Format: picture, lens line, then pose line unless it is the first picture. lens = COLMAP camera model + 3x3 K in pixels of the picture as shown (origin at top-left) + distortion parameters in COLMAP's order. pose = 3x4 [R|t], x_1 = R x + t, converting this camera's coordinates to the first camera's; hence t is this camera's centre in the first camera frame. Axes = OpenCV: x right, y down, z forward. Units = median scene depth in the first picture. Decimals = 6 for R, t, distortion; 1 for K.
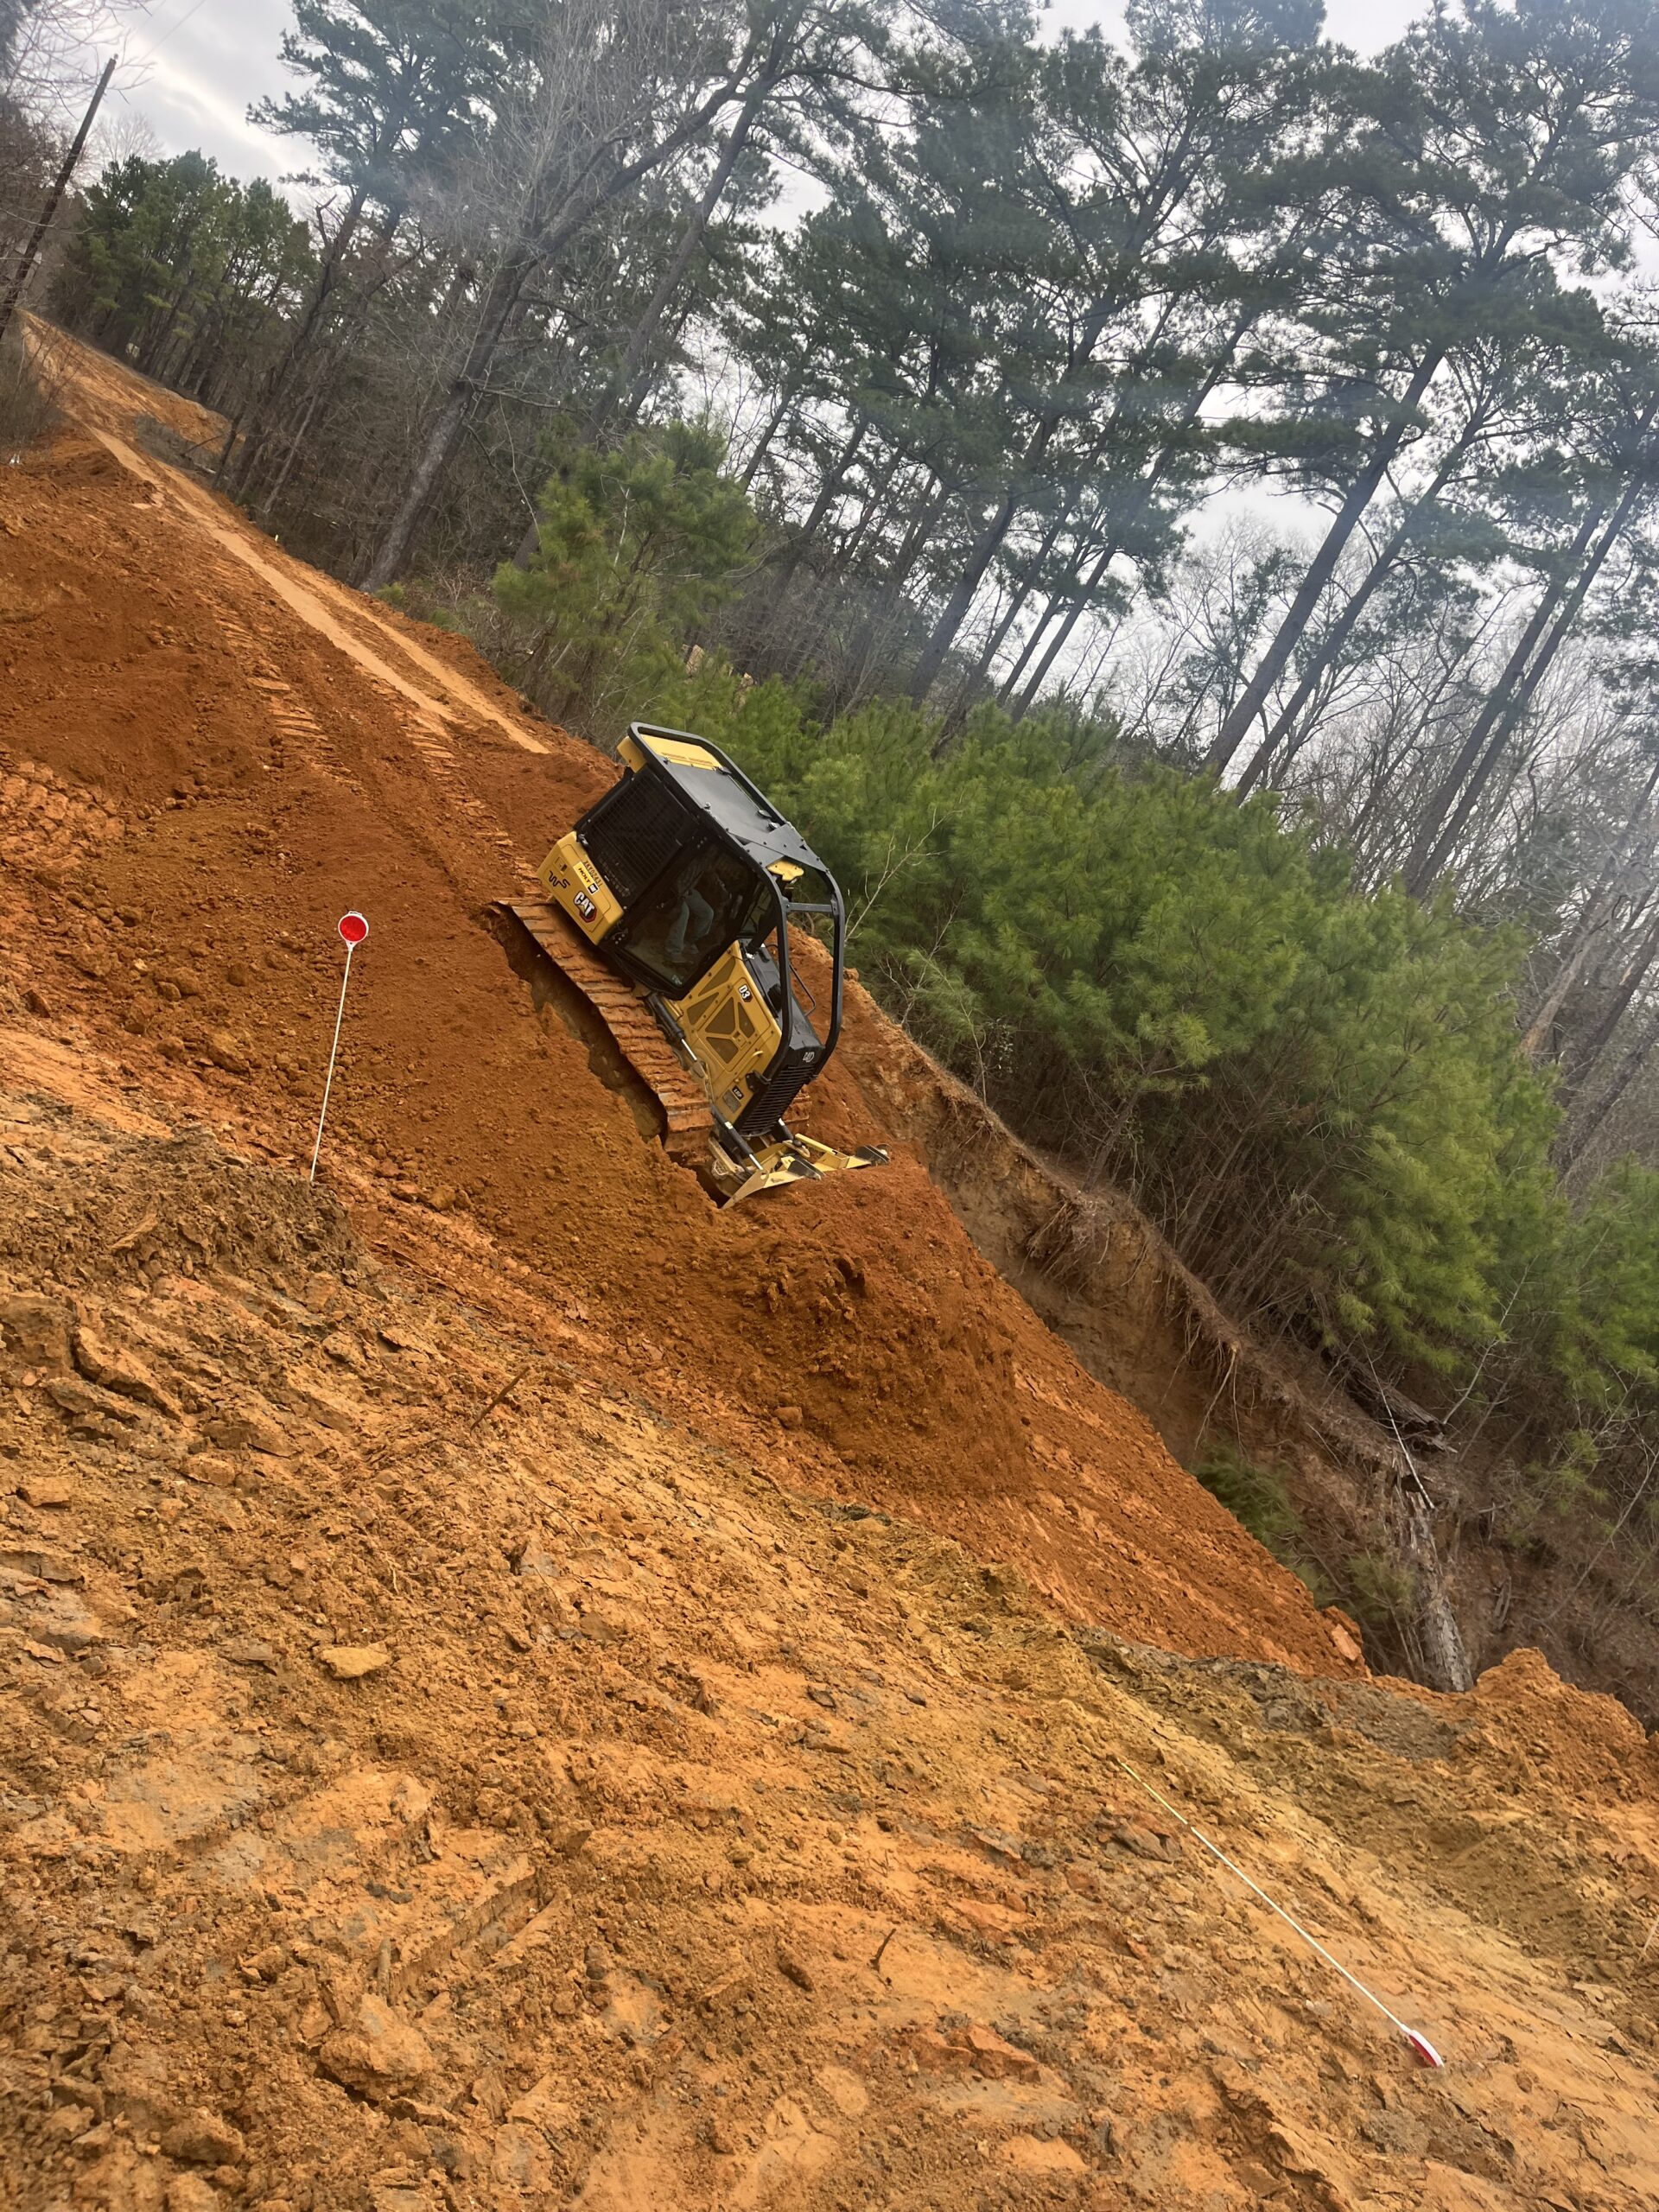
lens RADIAL K [[1780.9, 0, 829.5], [0, 1780.9, 1106.0], [0, 0, 1]] dist [0.157749, -0.201775]
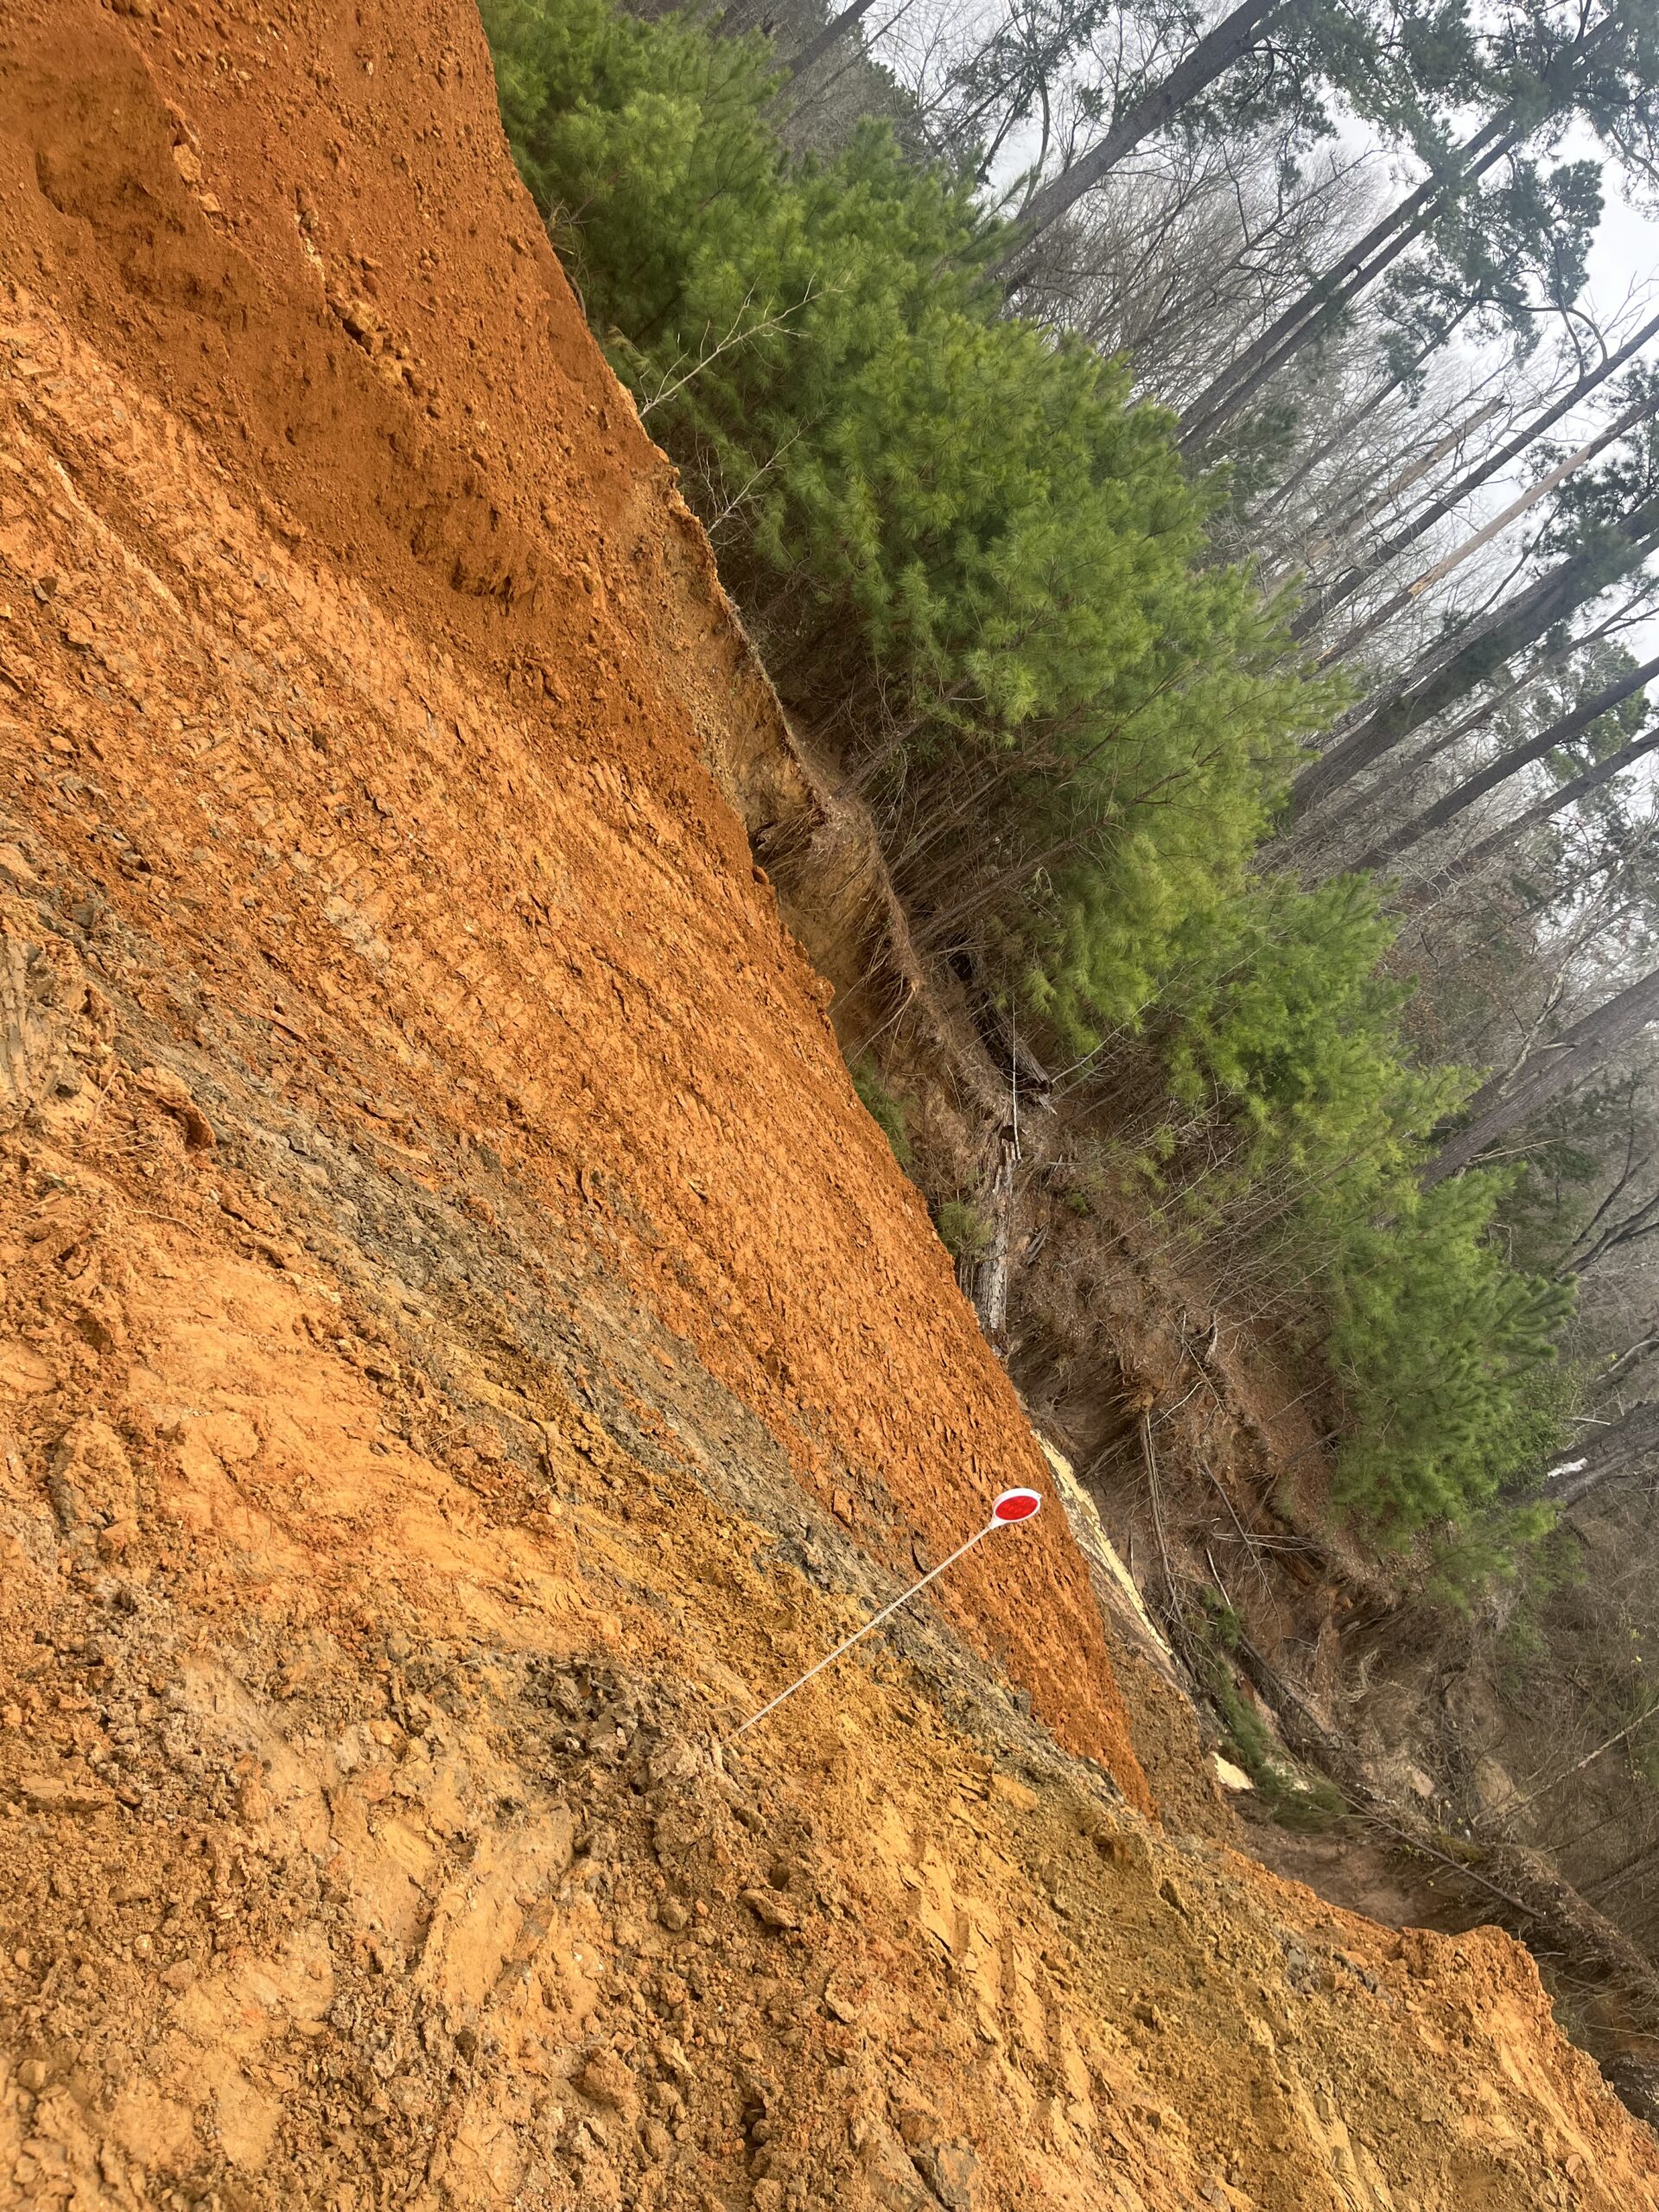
lens RADIAL K [[1780.9, 0, 829.5], [0, 1780.9, 1106.0], [0, 0, 1]] dist [0.157749, -0.201775]
pose [[0.912390, 0.230398, 0.338321, -0.129651], [-0.338212, 0.889908, 0.306066, -0.088419], [-0.230557, -0.393676, 0.889867, 0.116491]]
